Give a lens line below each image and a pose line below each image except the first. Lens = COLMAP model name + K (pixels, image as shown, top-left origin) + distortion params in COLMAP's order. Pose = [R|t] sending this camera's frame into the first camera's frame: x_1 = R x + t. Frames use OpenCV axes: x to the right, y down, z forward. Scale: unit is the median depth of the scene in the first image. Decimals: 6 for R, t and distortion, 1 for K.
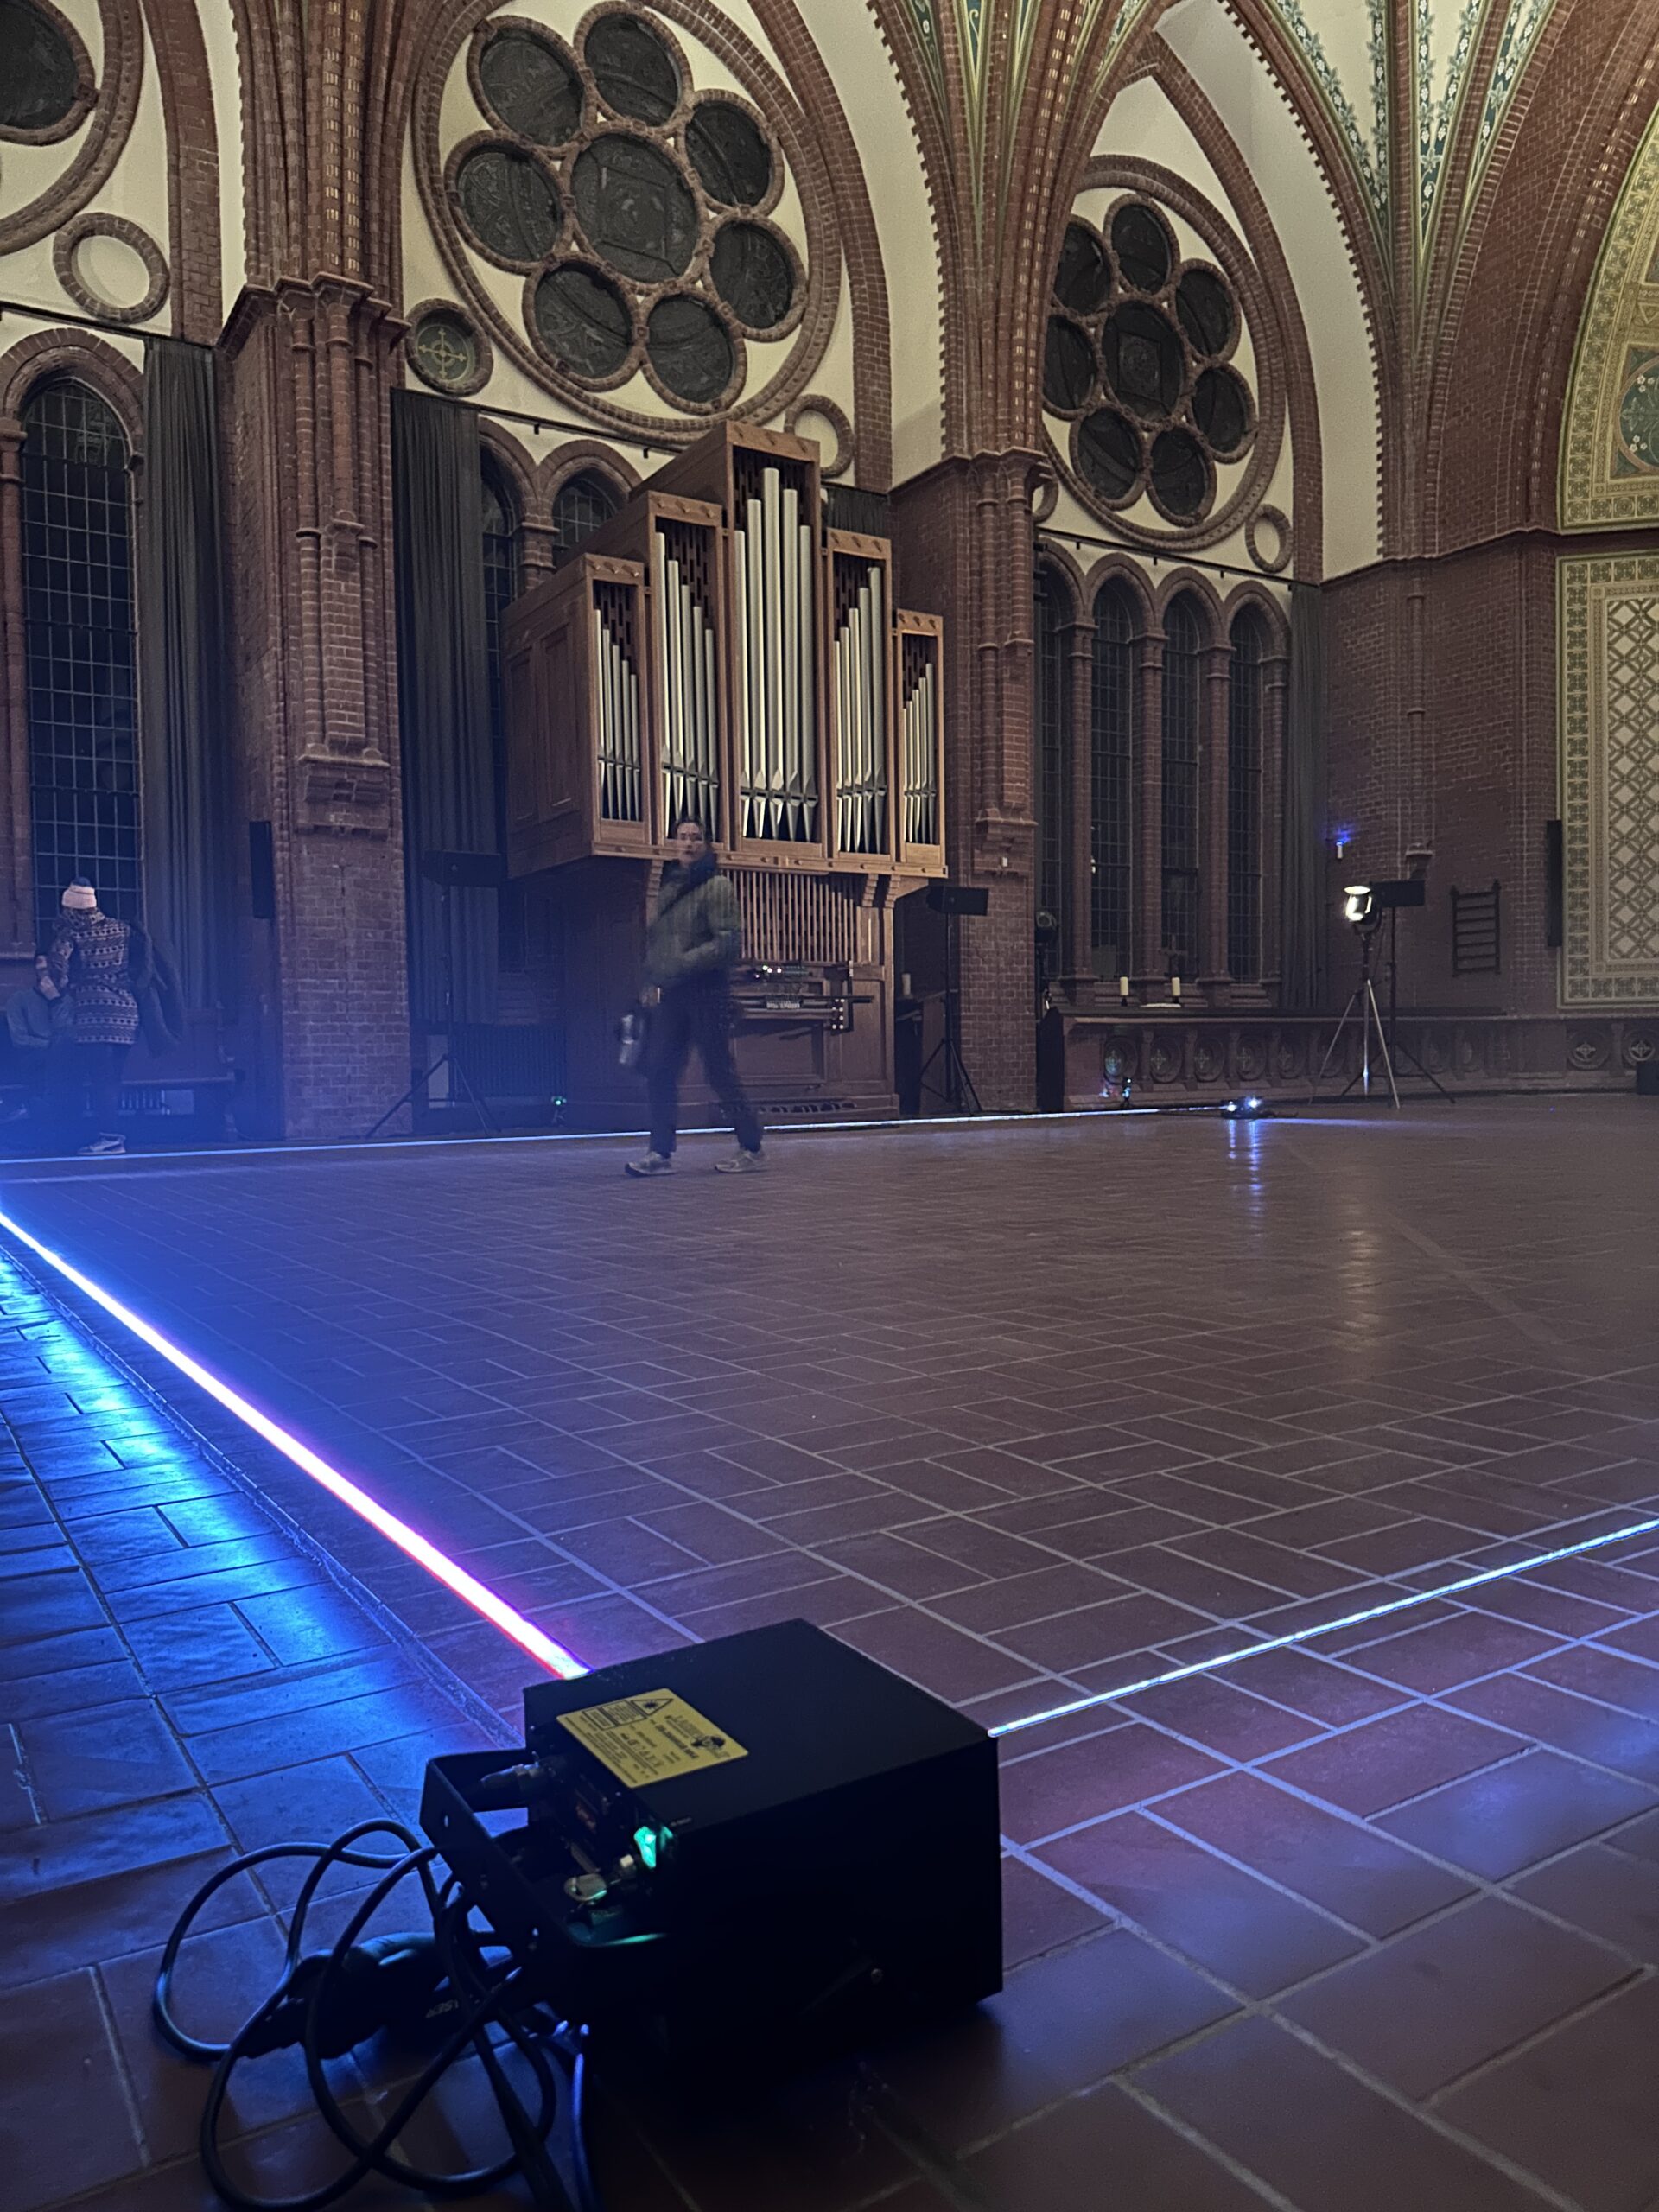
lens RADIAL K [[1580.2, 0, 810.9], [0, 1580.2, 1117.8], [0, 0, 1]] dist [-0.002379, -0.001520]
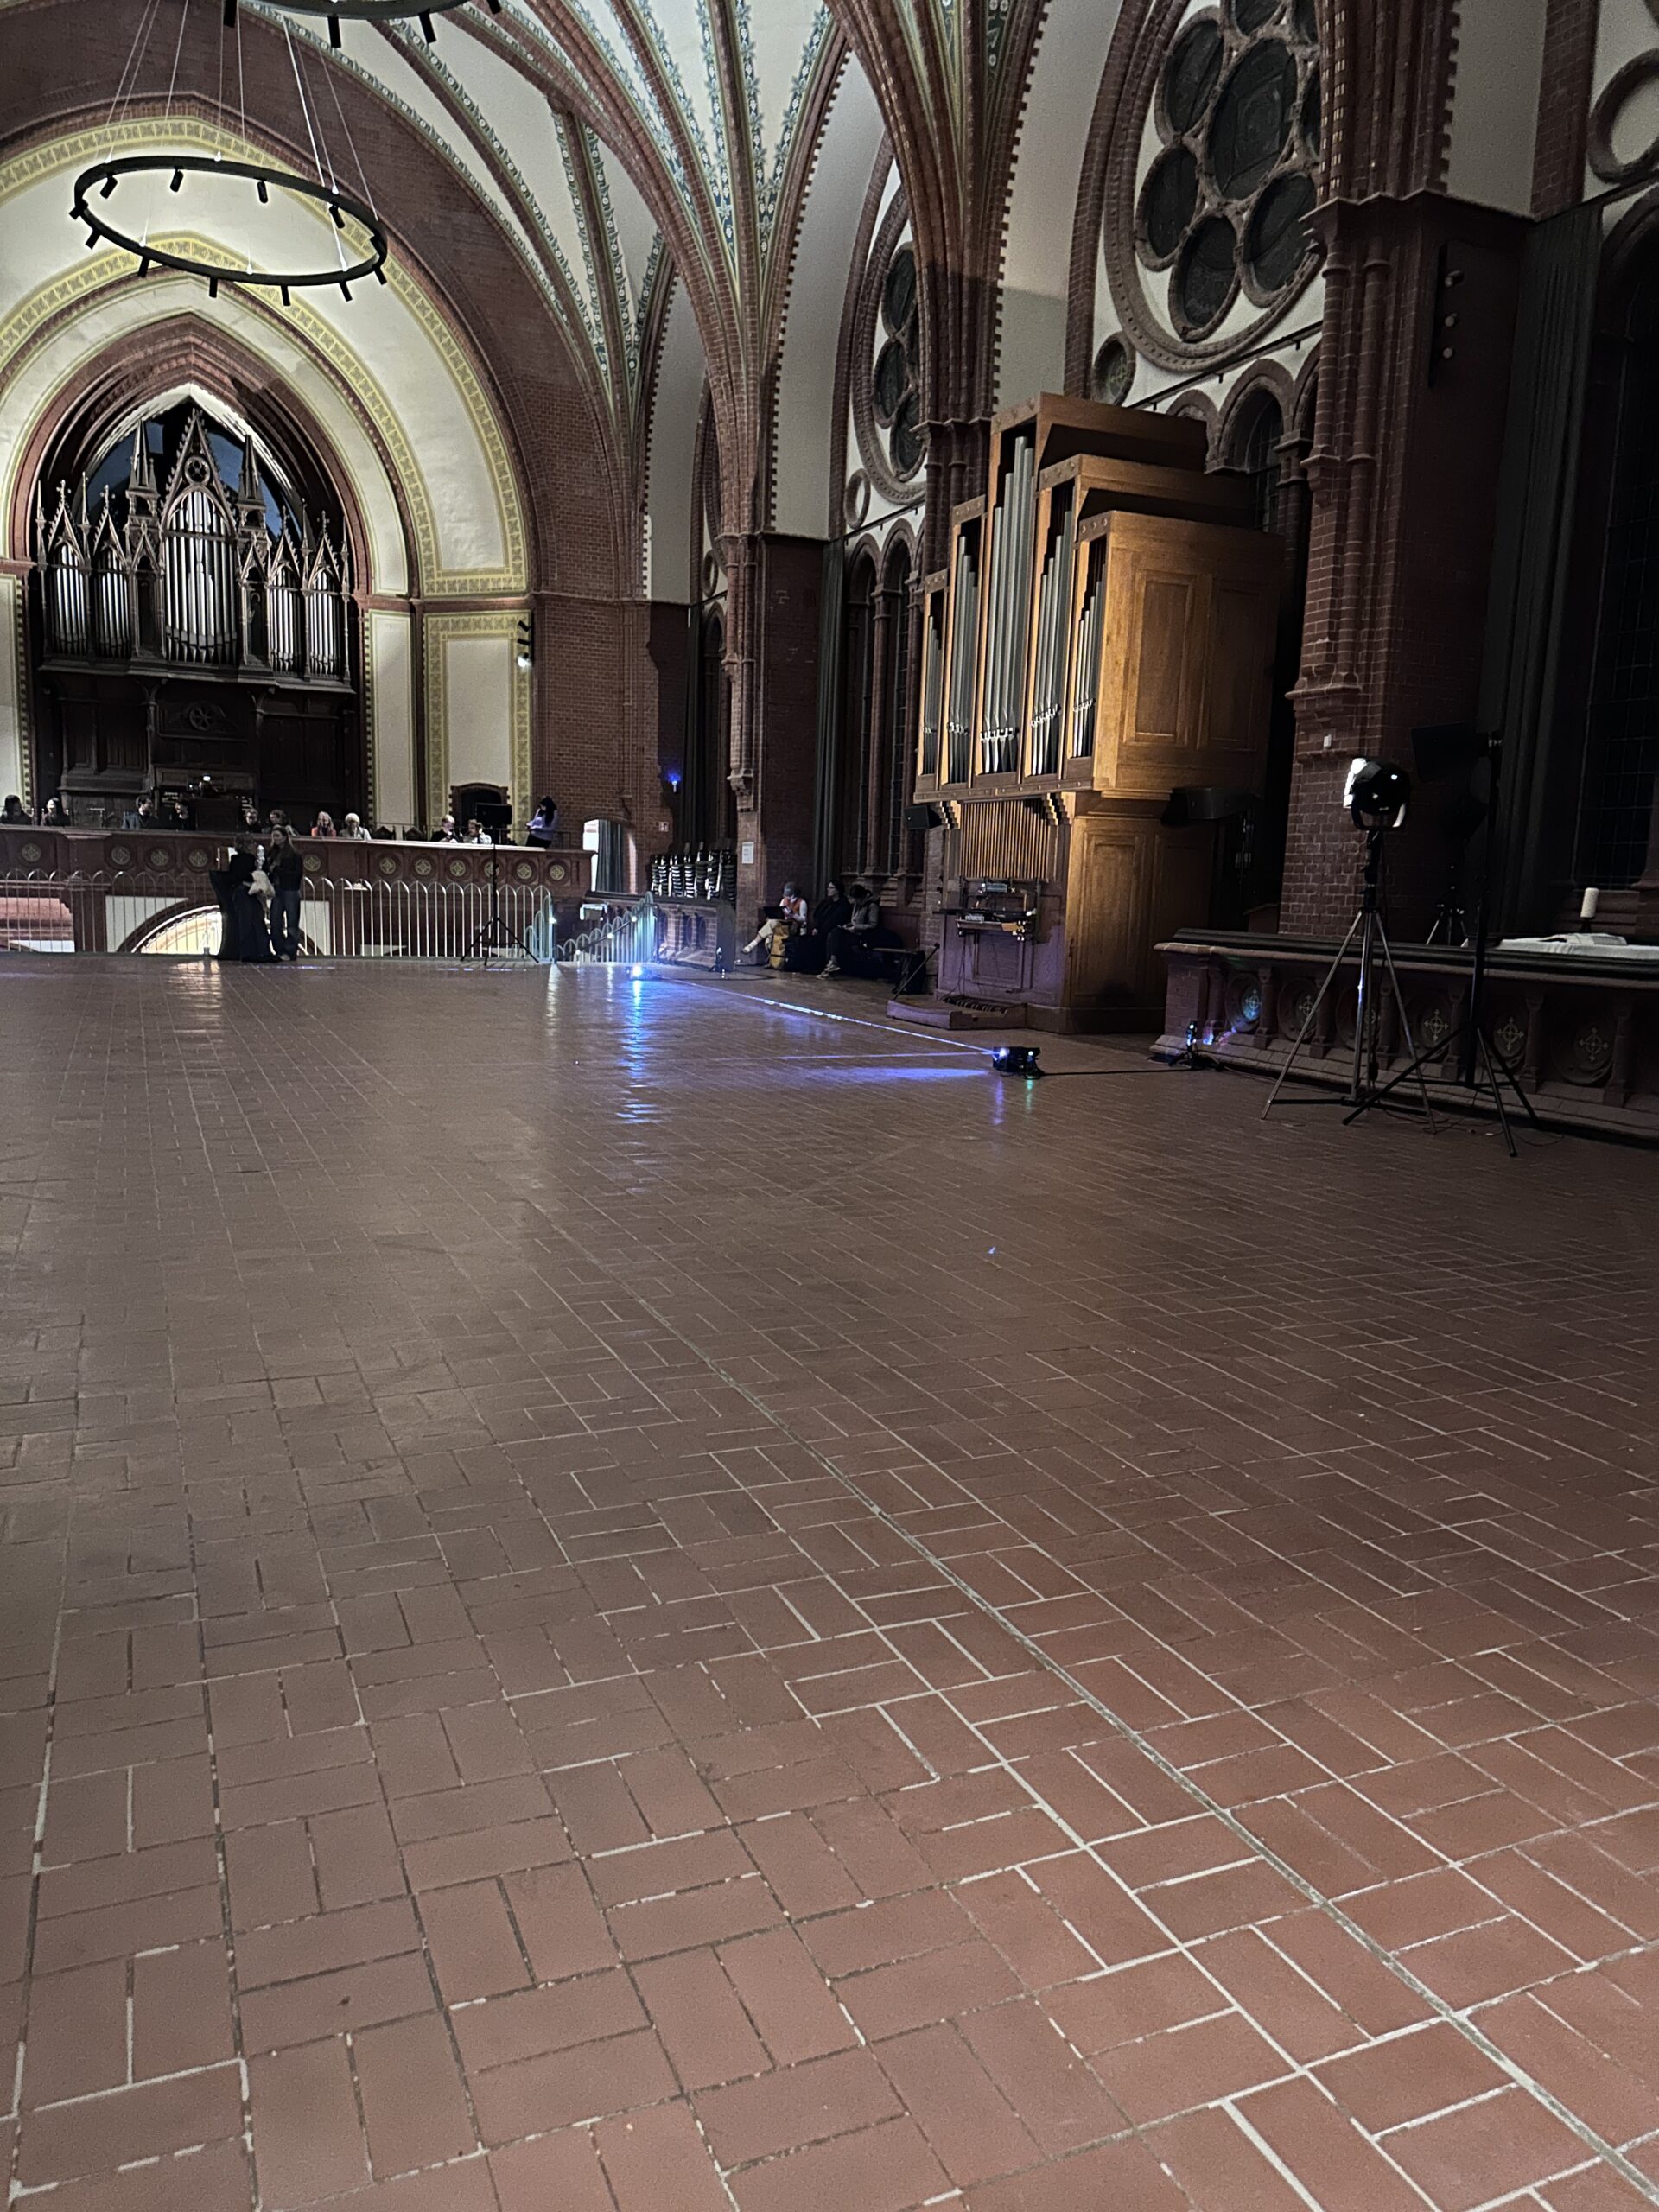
lens RADIAL K [[1580.2, 0, 821.8], [0, 1580.2, 1113.8], [0, 0, 1]] dist [-0.002379, -0.001520]
pose [[-0.159577, 0.156156, -0.974757, 1.106133], [-0.060520, 0.984005, 0.167545, -0.107212], [0.985329, 0.085728, -0.147574, 1.000840]]
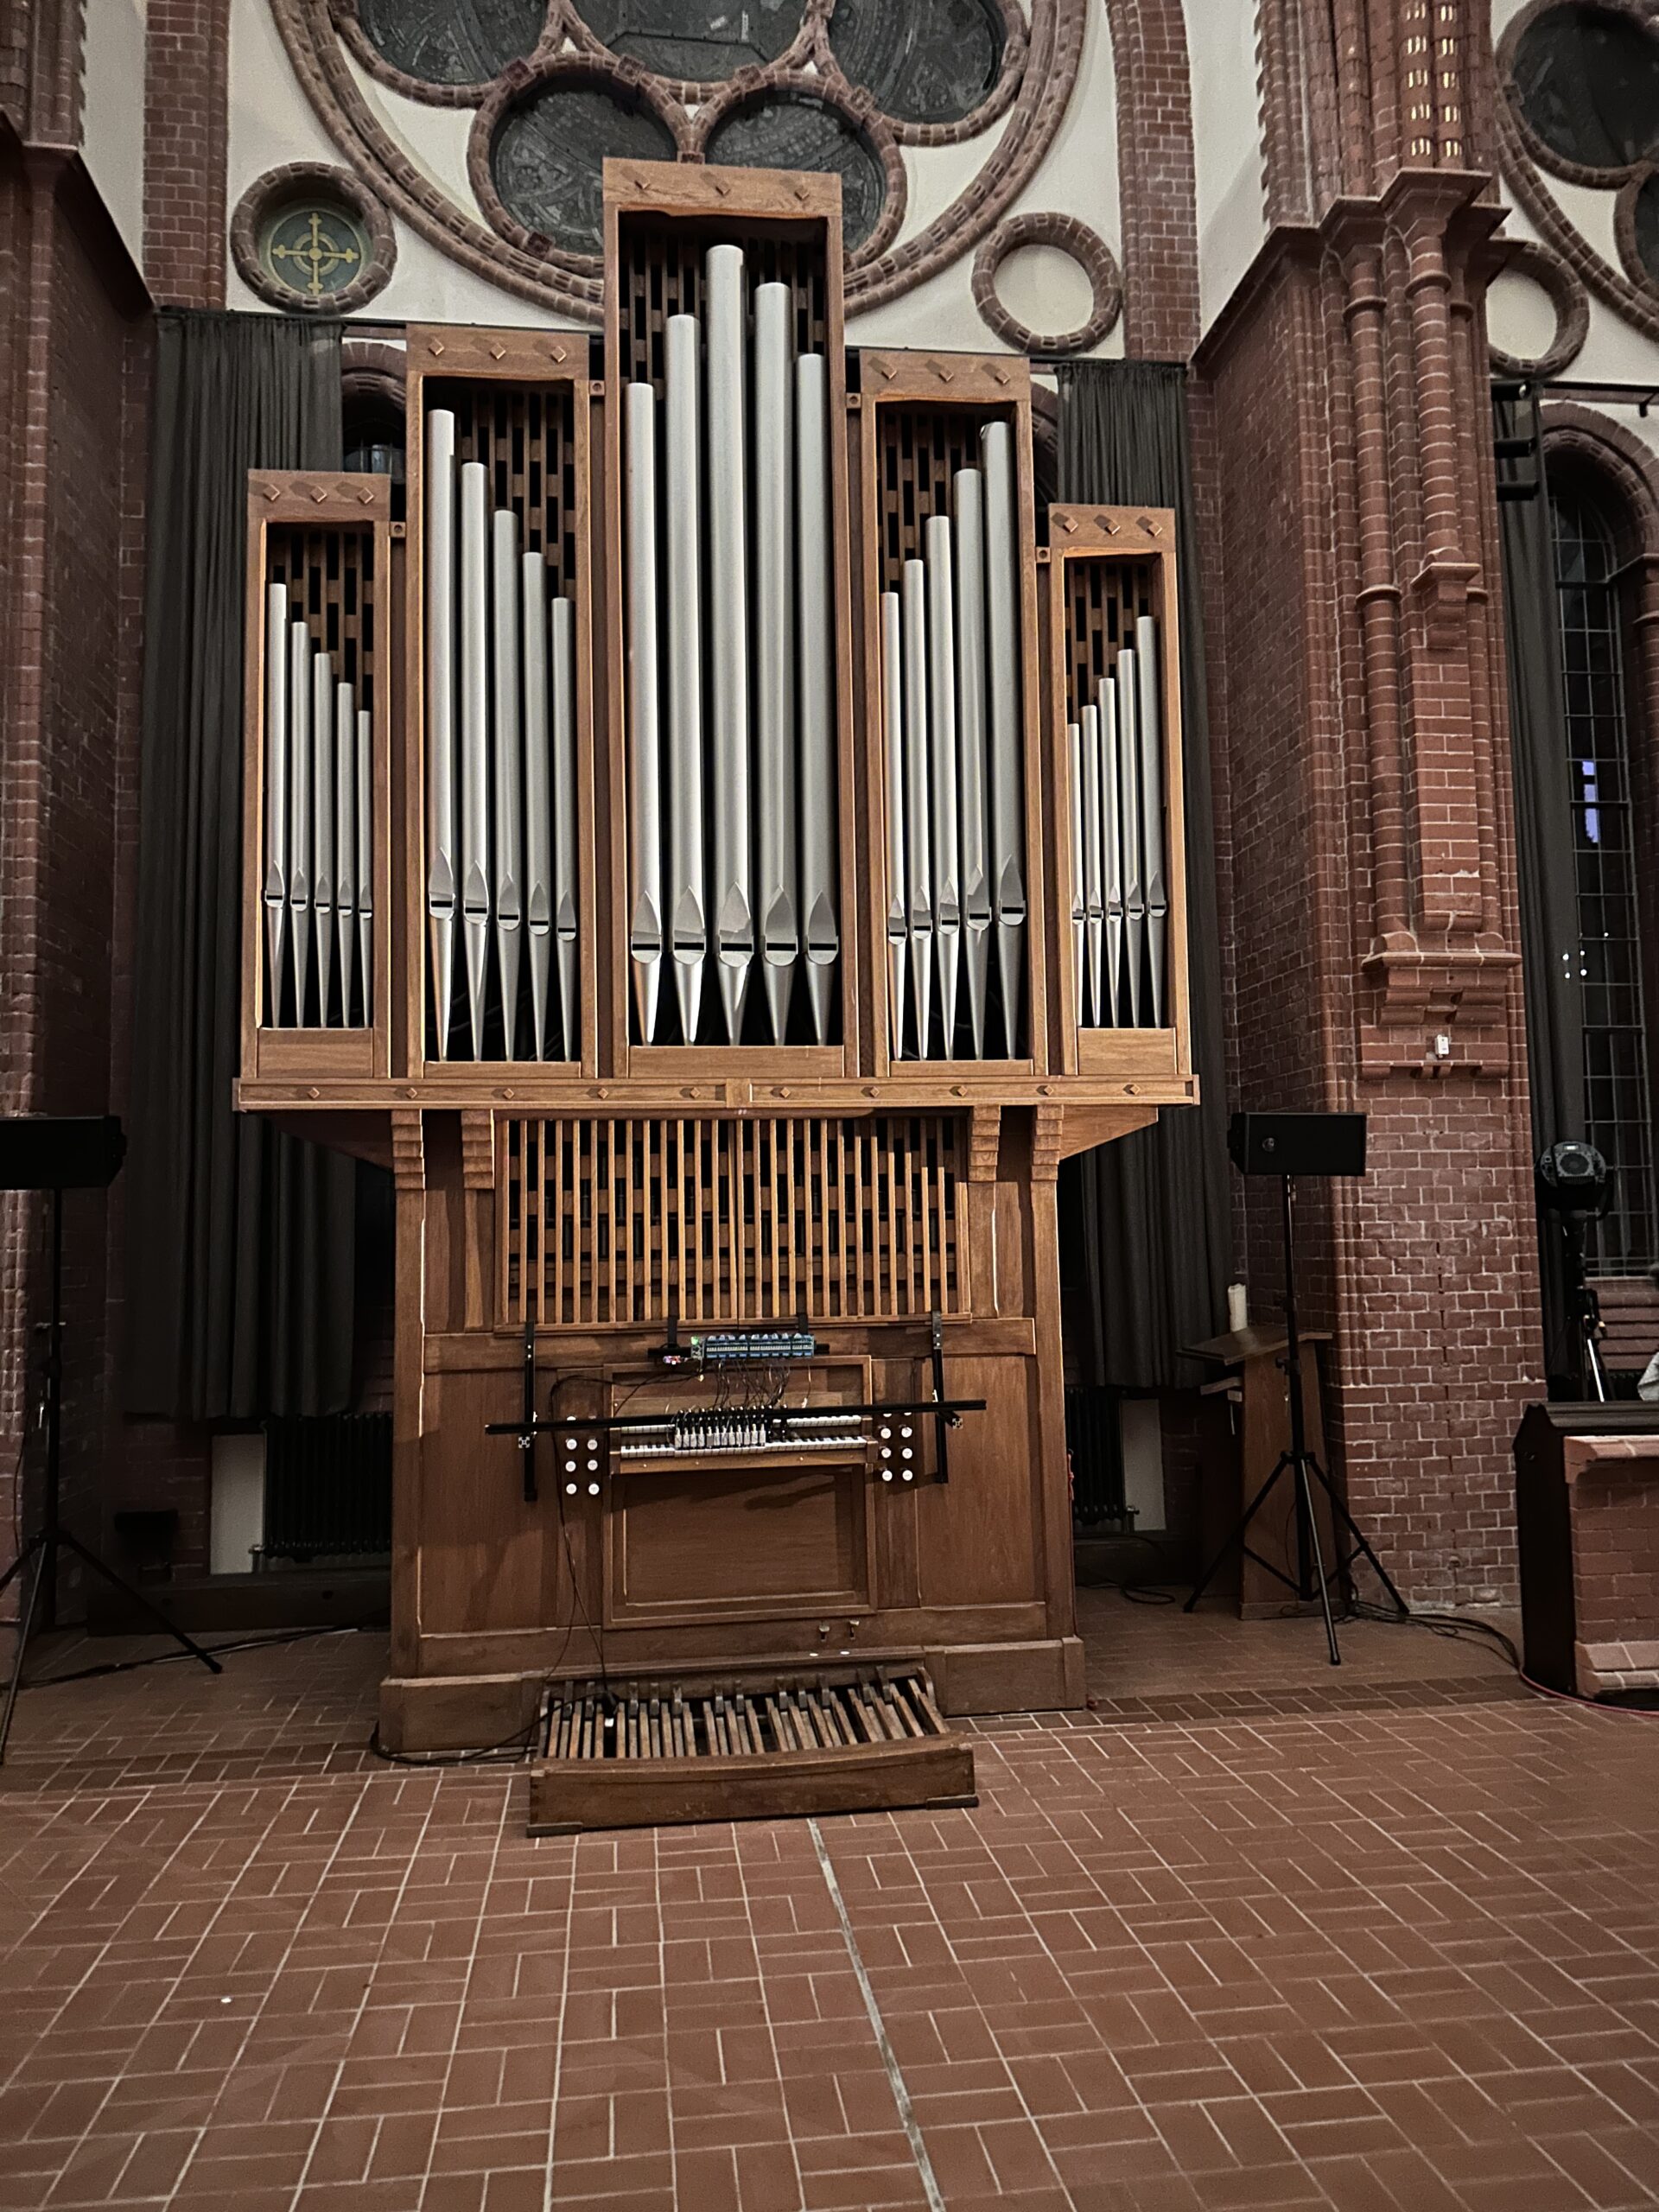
lens RADIAL K [[1580.2, 0, 816.4], [0, 1580.2, 1116.6], [0, 0, 1]] dist [-0.002379, -0.001520]
pose [[0.905634, -0.039275, -0.422238, 0.171597], [-0.007110, 0.994155, -0.107724, -0.102702], [0.424001, 0.100560, 0.900061, 0.582598]]
